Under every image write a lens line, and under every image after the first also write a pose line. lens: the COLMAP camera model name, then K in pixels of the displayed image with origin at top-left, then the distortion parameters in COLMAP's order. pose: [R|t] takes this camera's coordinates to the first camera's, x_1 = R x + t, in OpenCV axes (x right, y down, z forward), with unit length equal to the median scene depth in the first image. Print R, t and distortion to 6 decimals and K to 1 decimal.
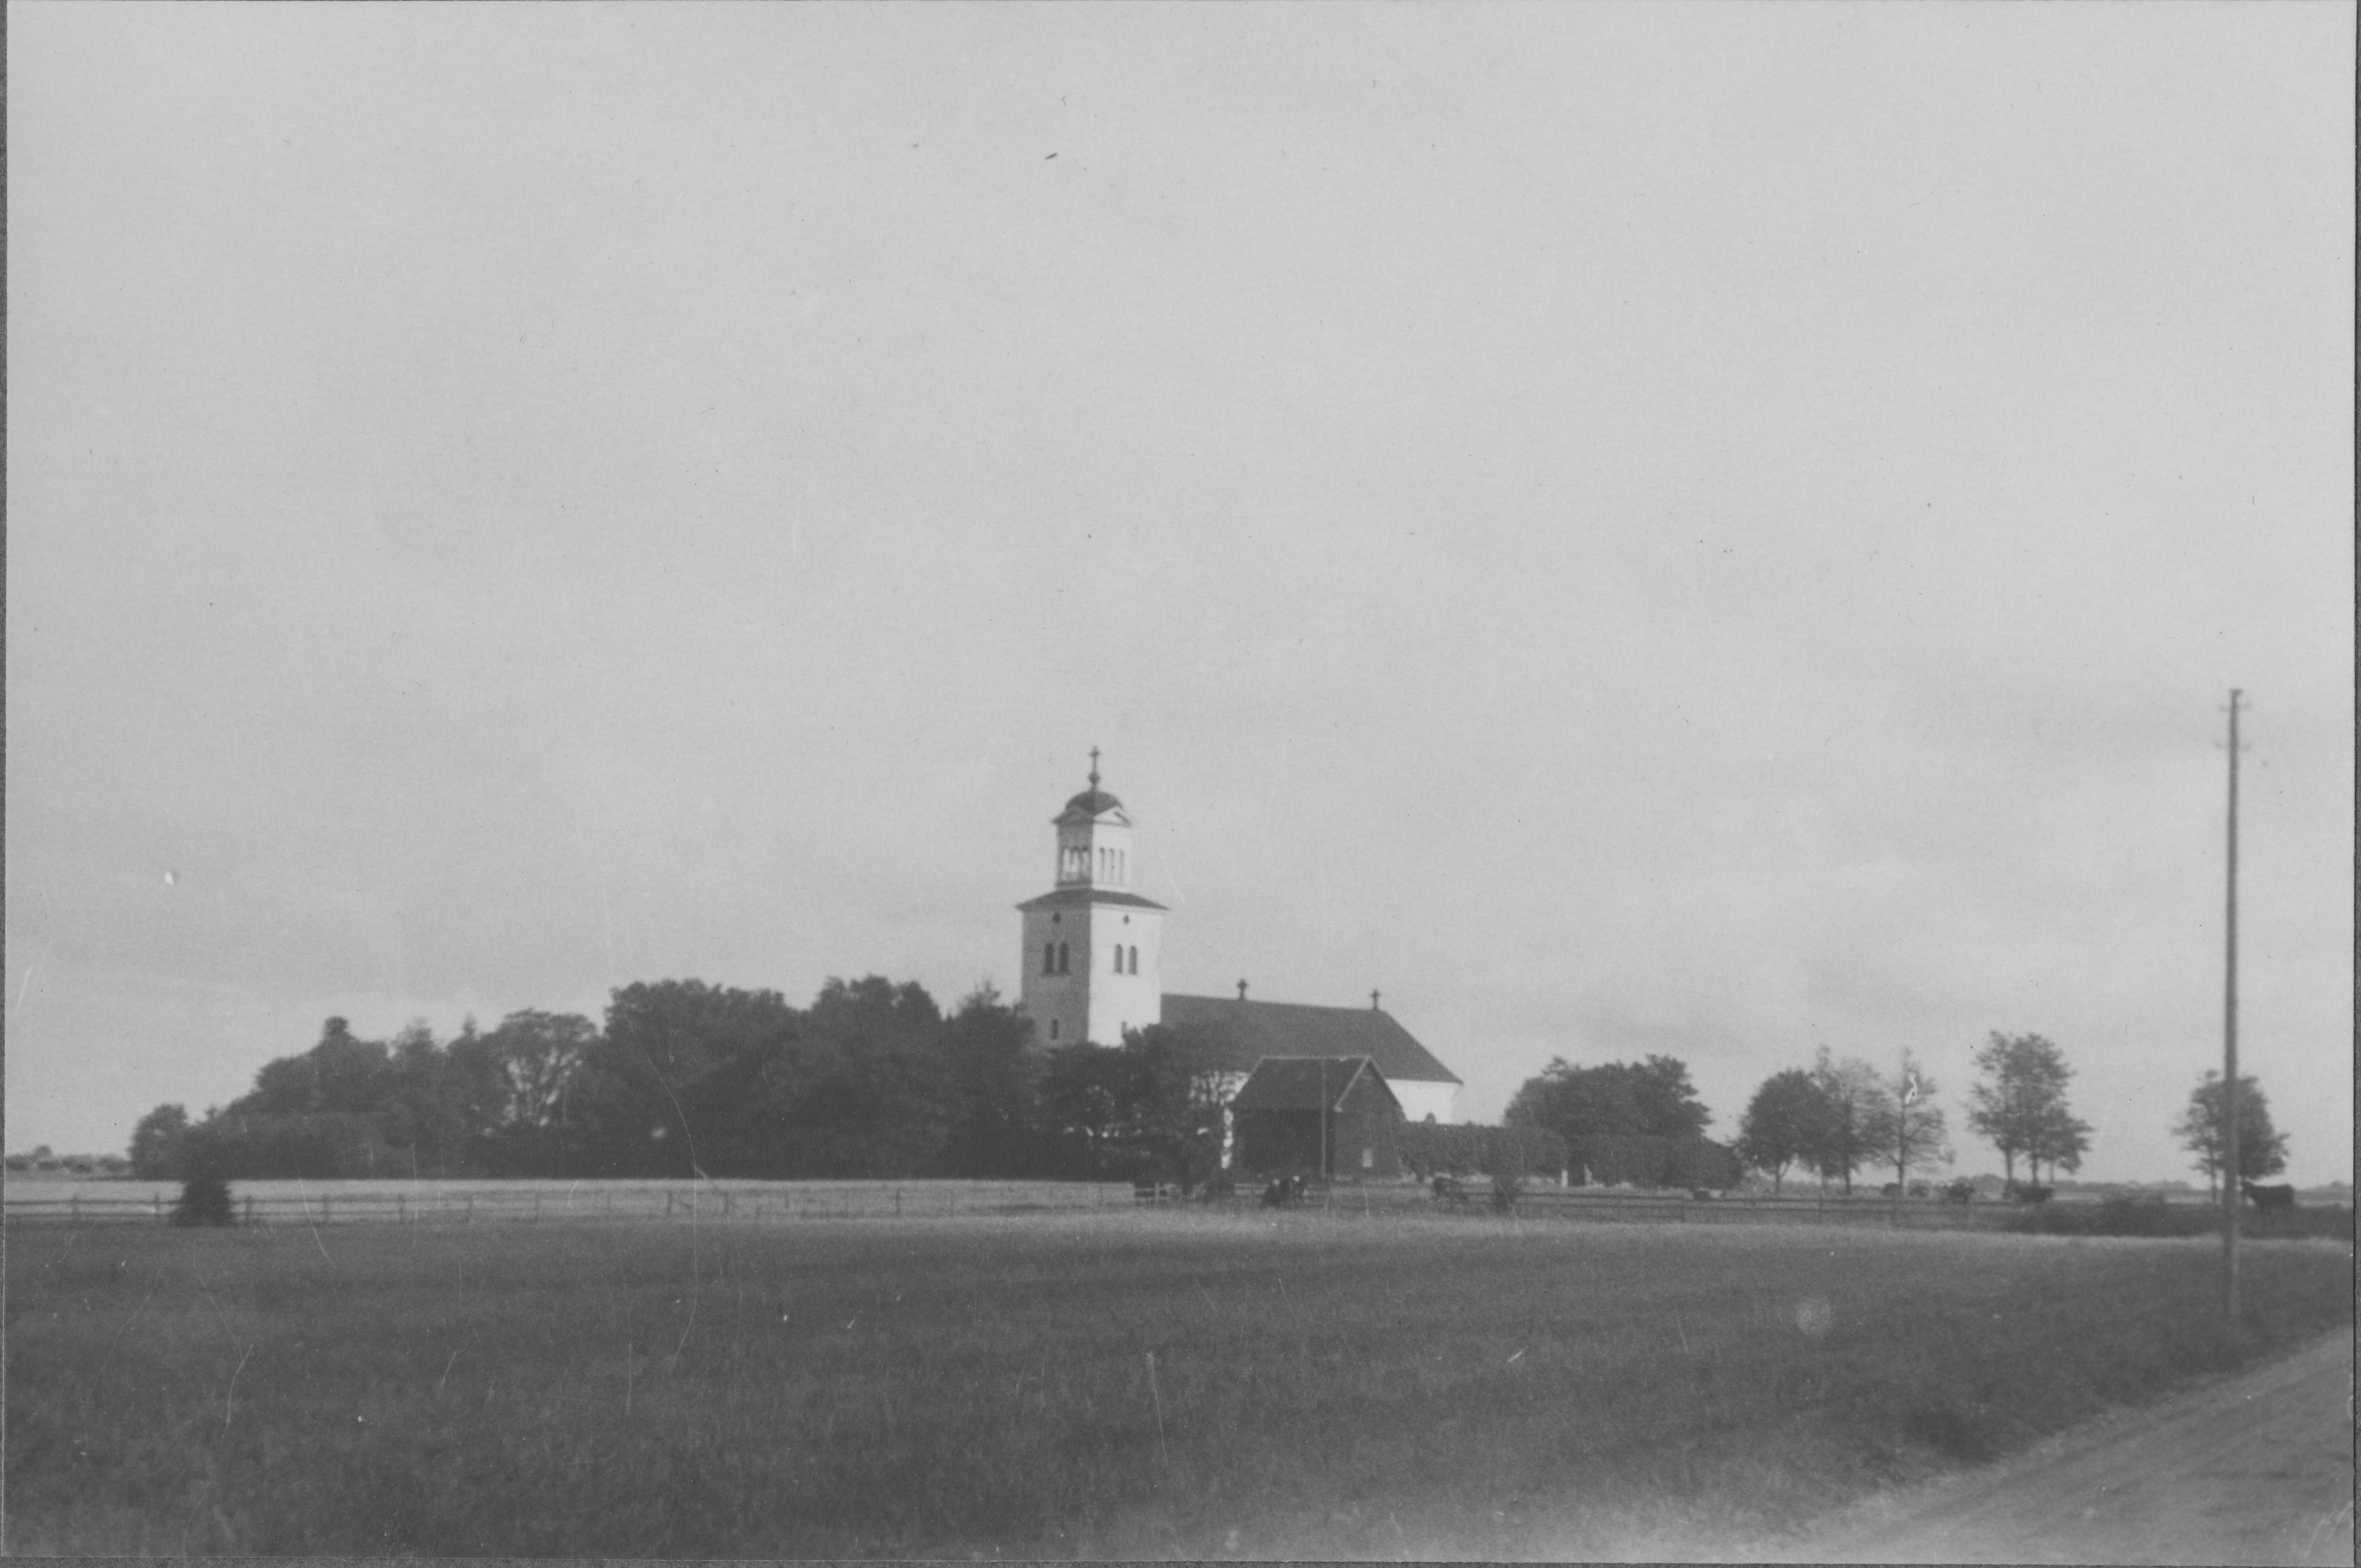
lens RADIAL K [[3107.6, 0, 1091.5], [0, 3107.6, 696.0], [0, 0, 1]] dist [0.011933, 0.059699]
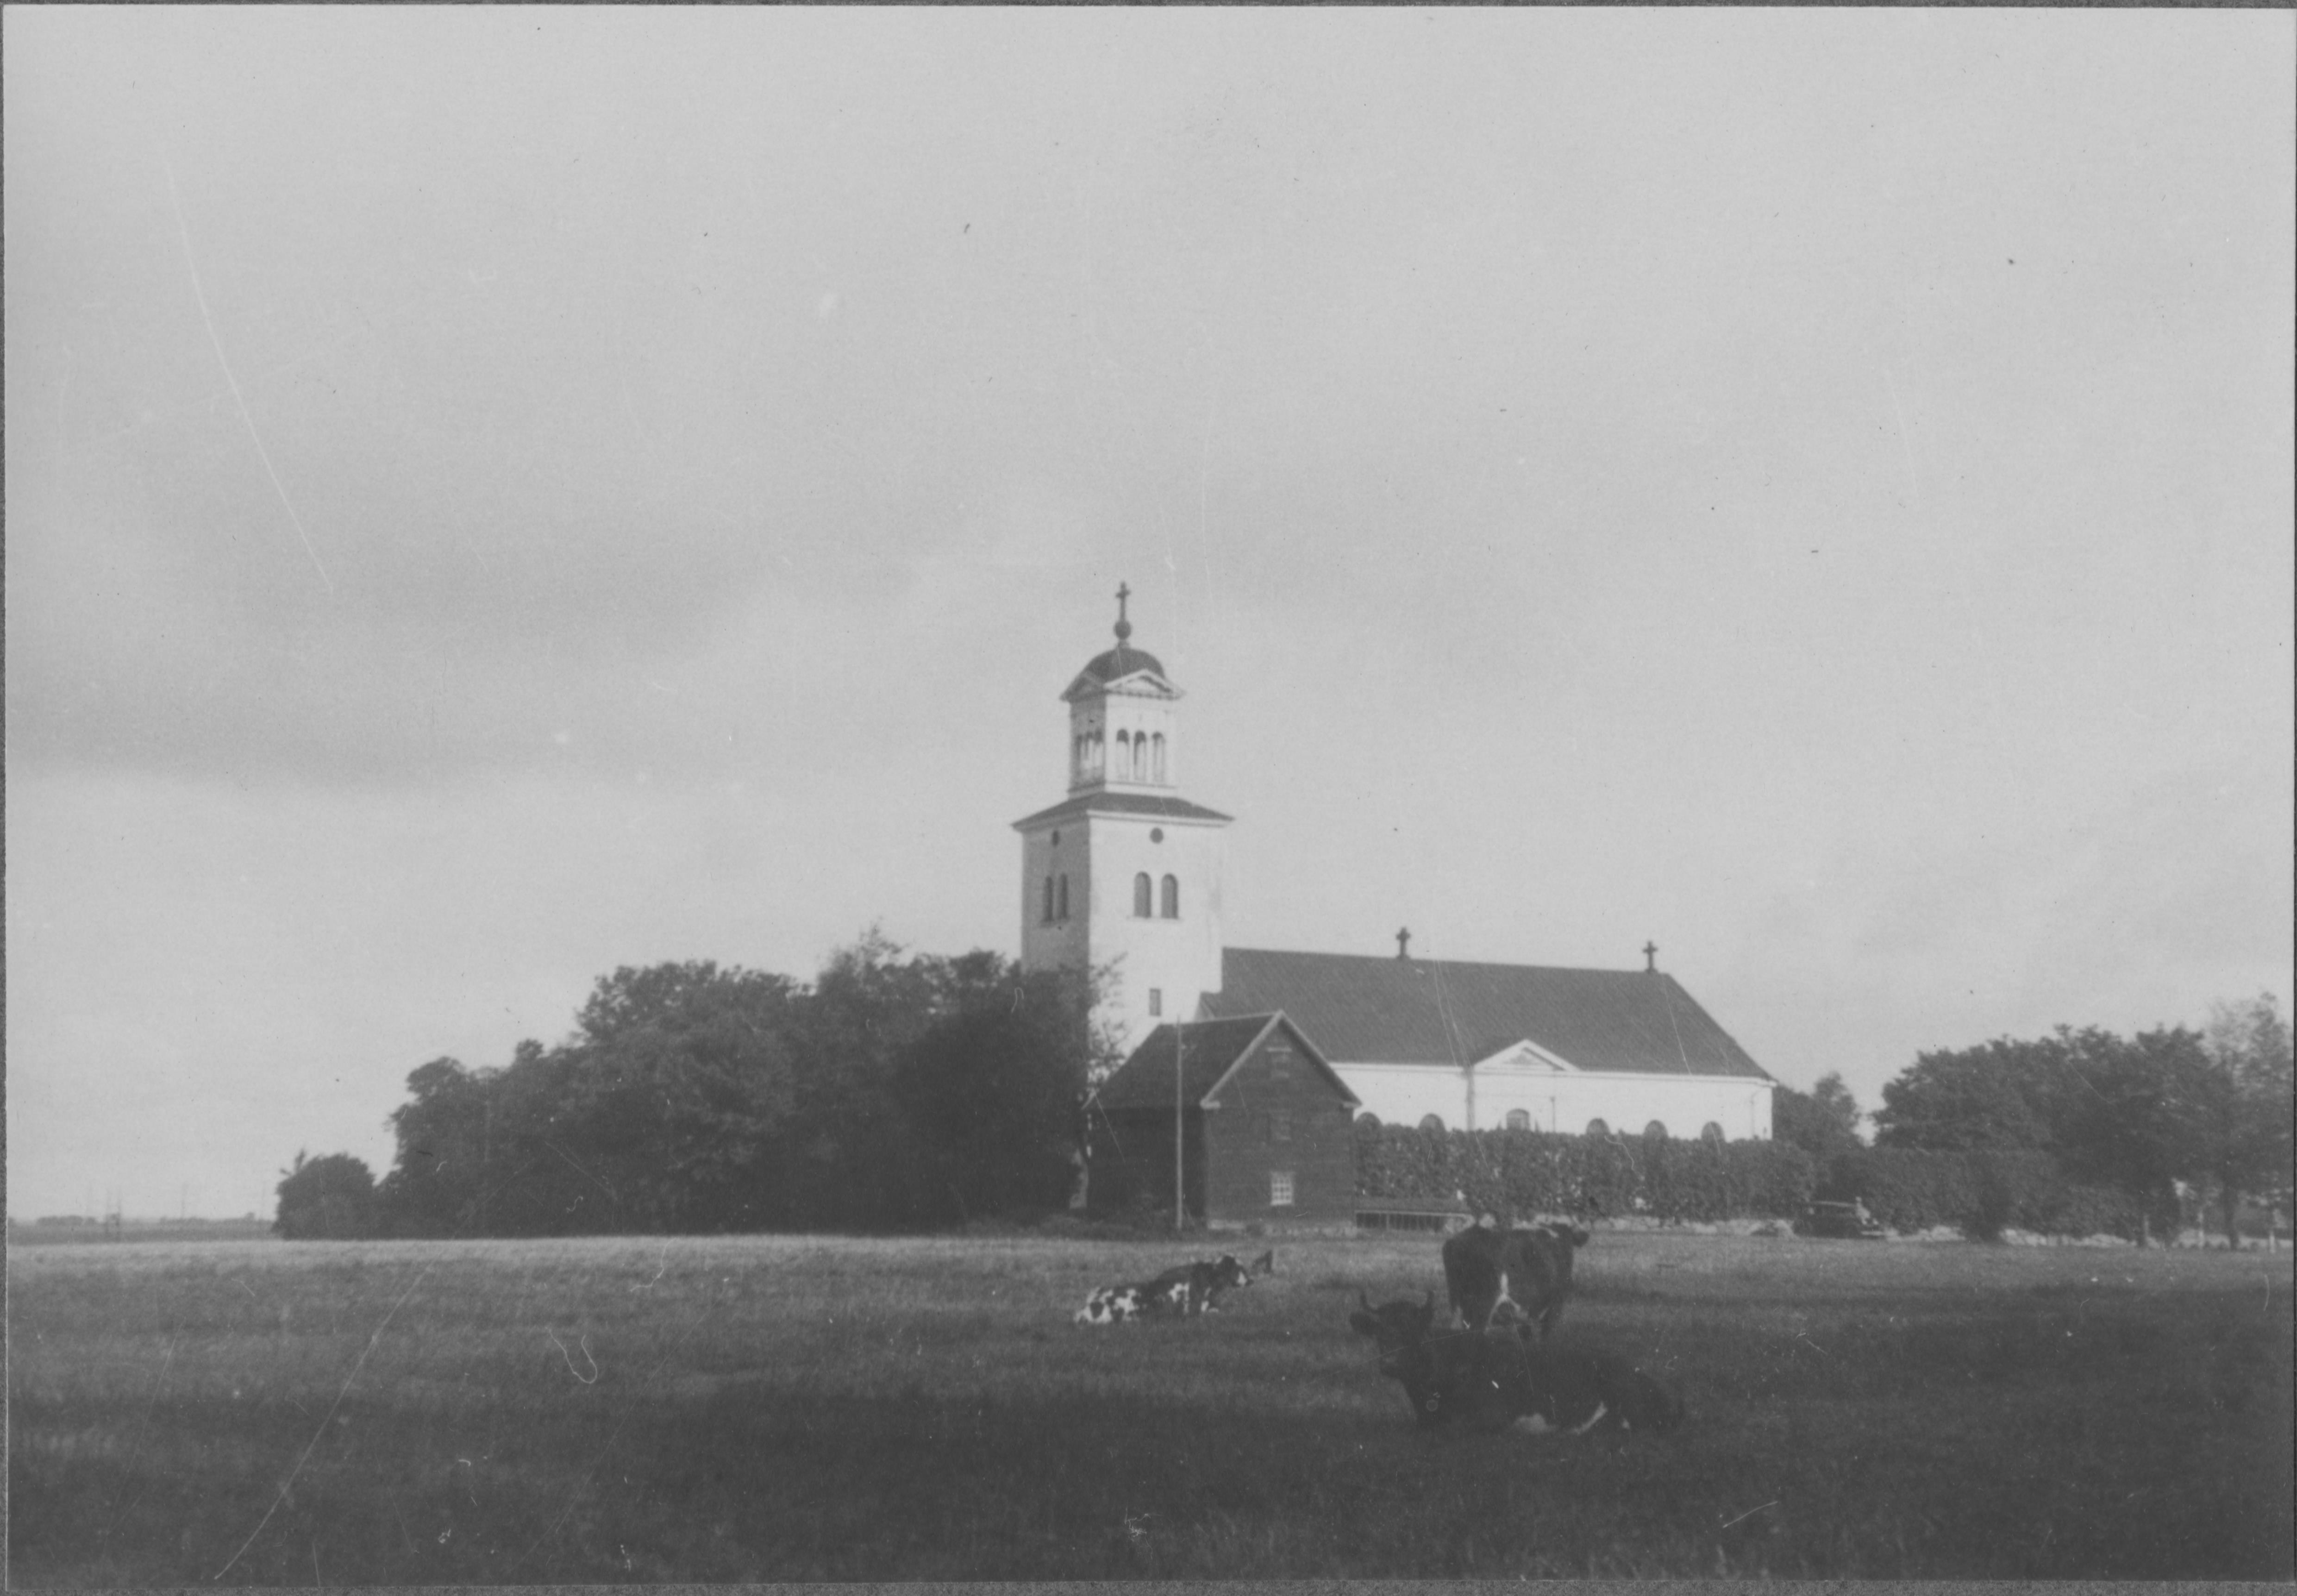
lens RADIAL K [[3036.6, 0, 1148.5], [0, 3036.6, 798.0], [0, 0, 1]] dist [0.109890, -0.005103]
pose [[0.964901, -0.047836, -0.258219, 0.175930], [0.051595, 0.998638, 0.007795, 0.058549], [0.257494, -0.020845, 0.966055, 0.374188]]
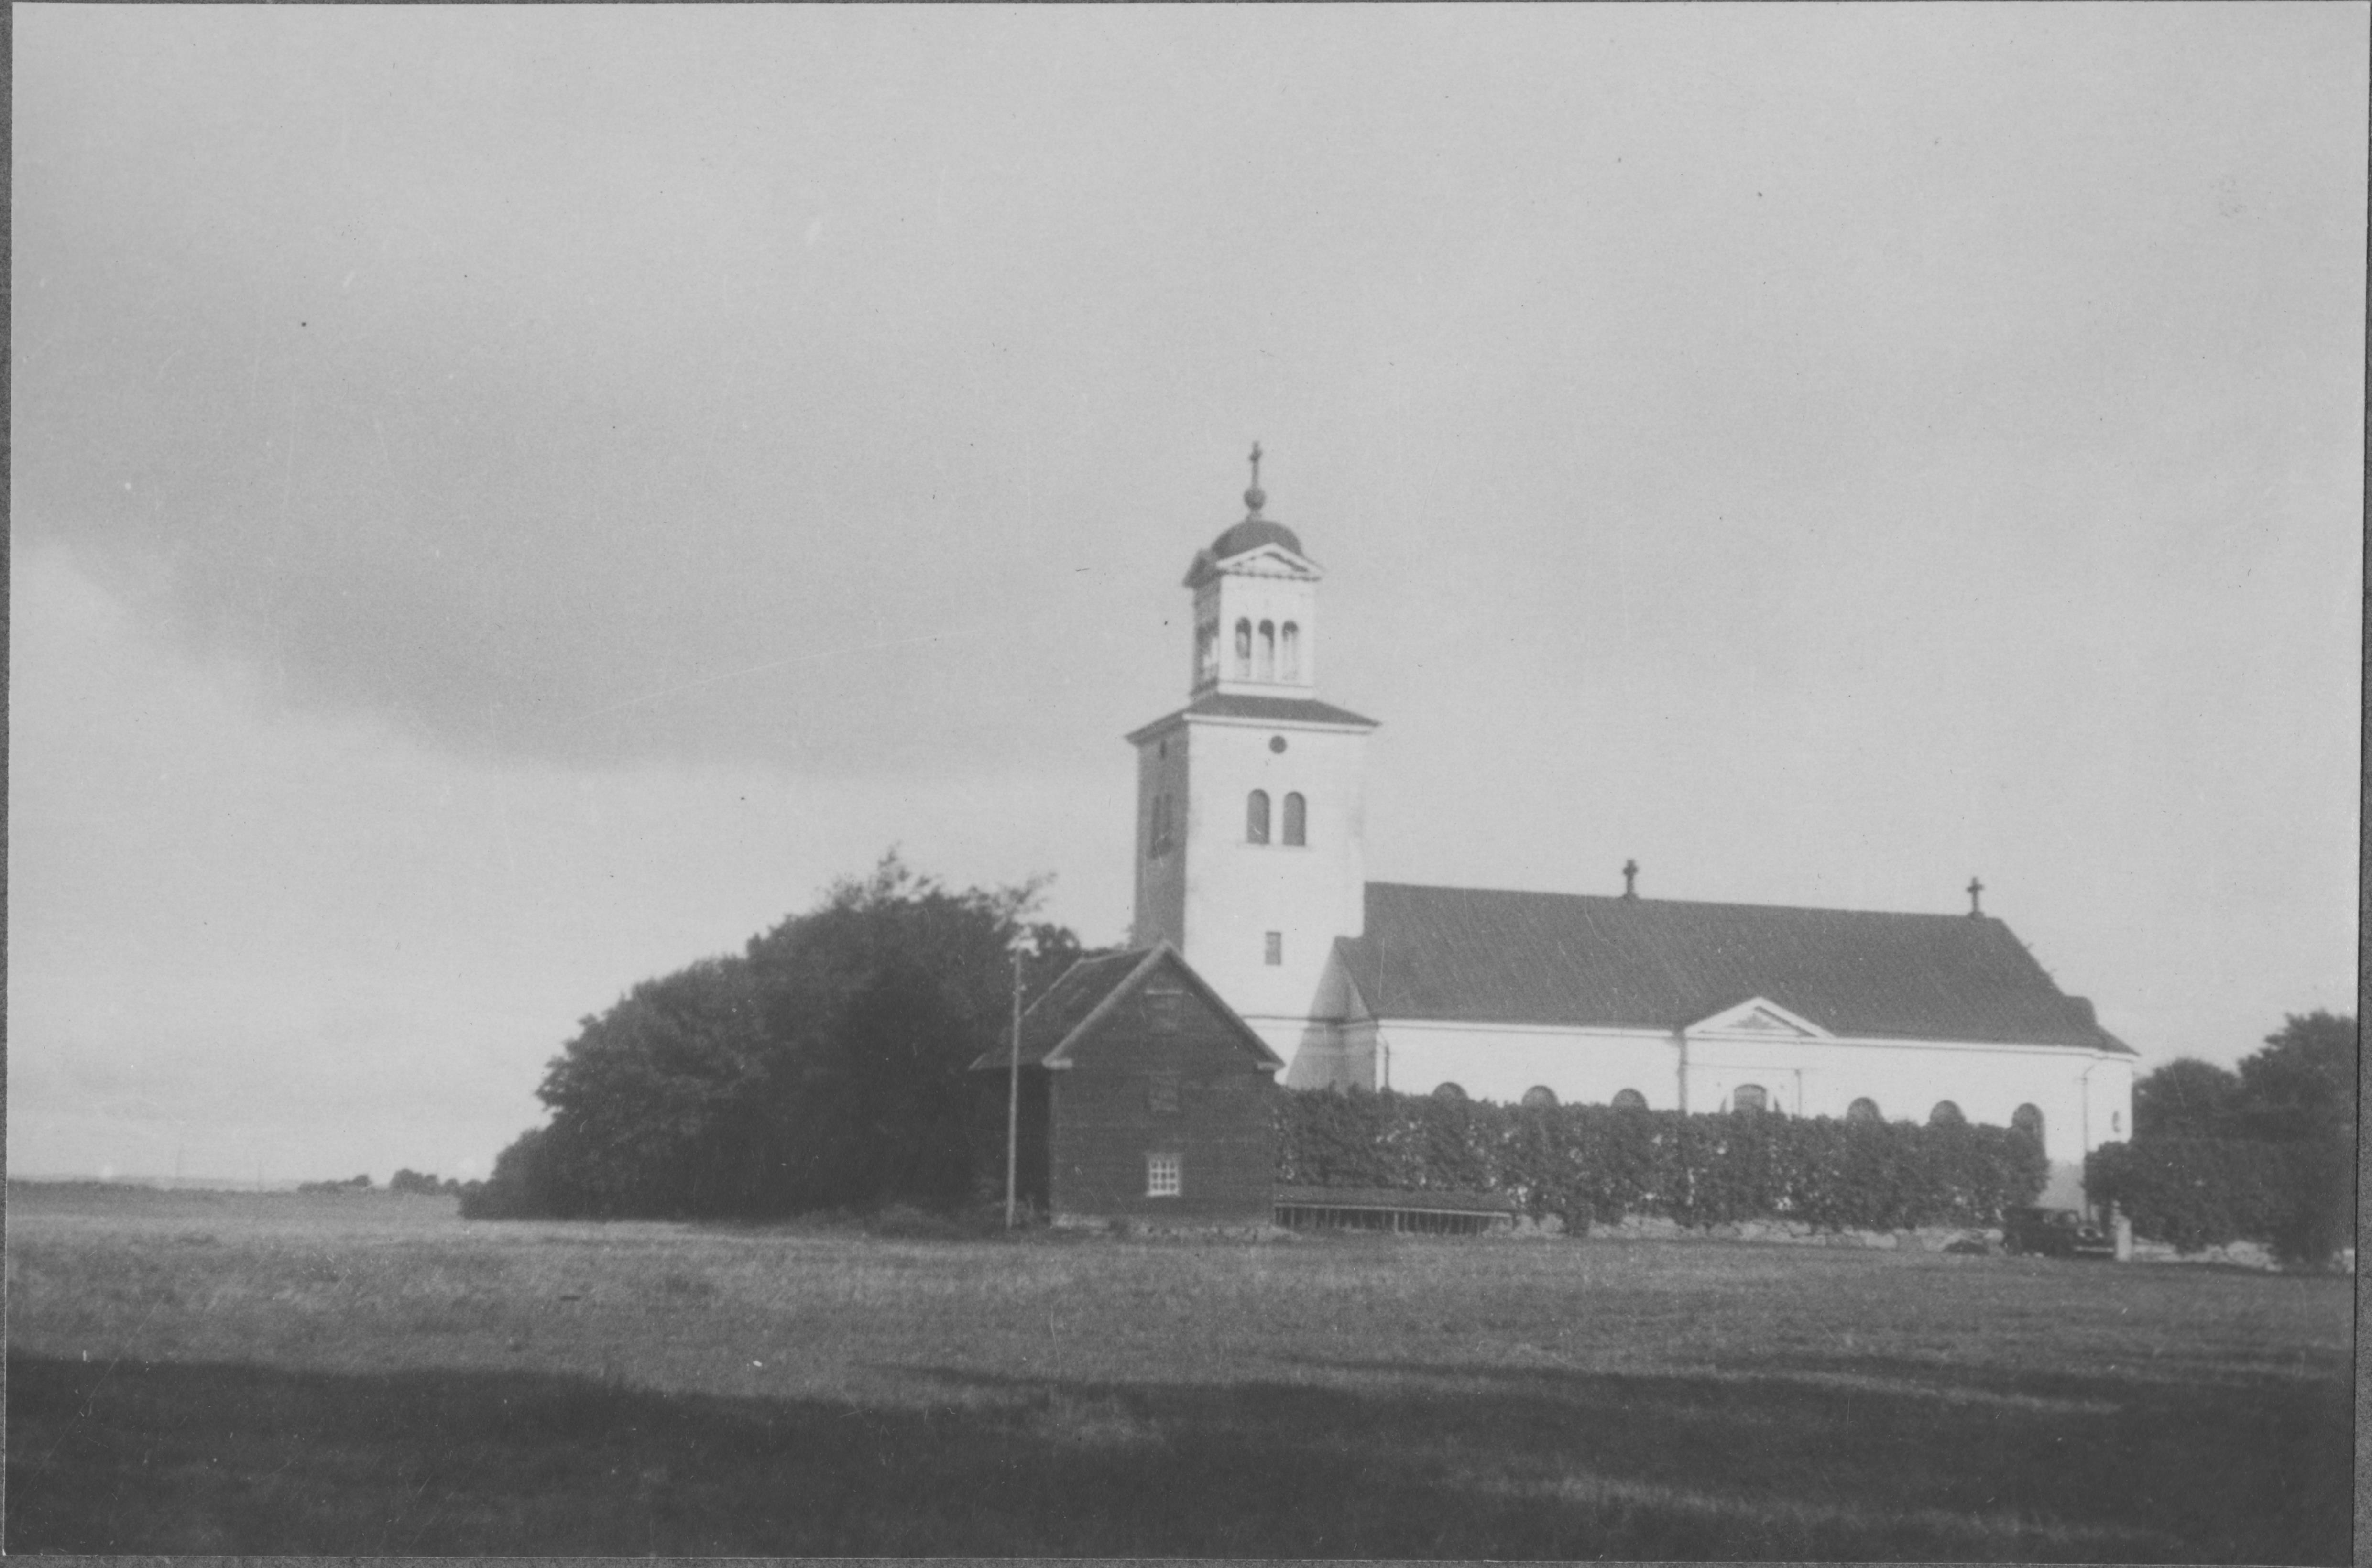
lens RADIAL K [[3121.9, 0, 1096.6], [0, 3121.9, 695.6], [0, 0, 1]] dist [0.011933, 0.059699]
pose [[0.876495, -0.072505, -0.475920, 0.241645], [0.064784, 0.997366, -0.032634, 0.078666], [0.477032, -0.002228, 0.878883, 0.505454]]
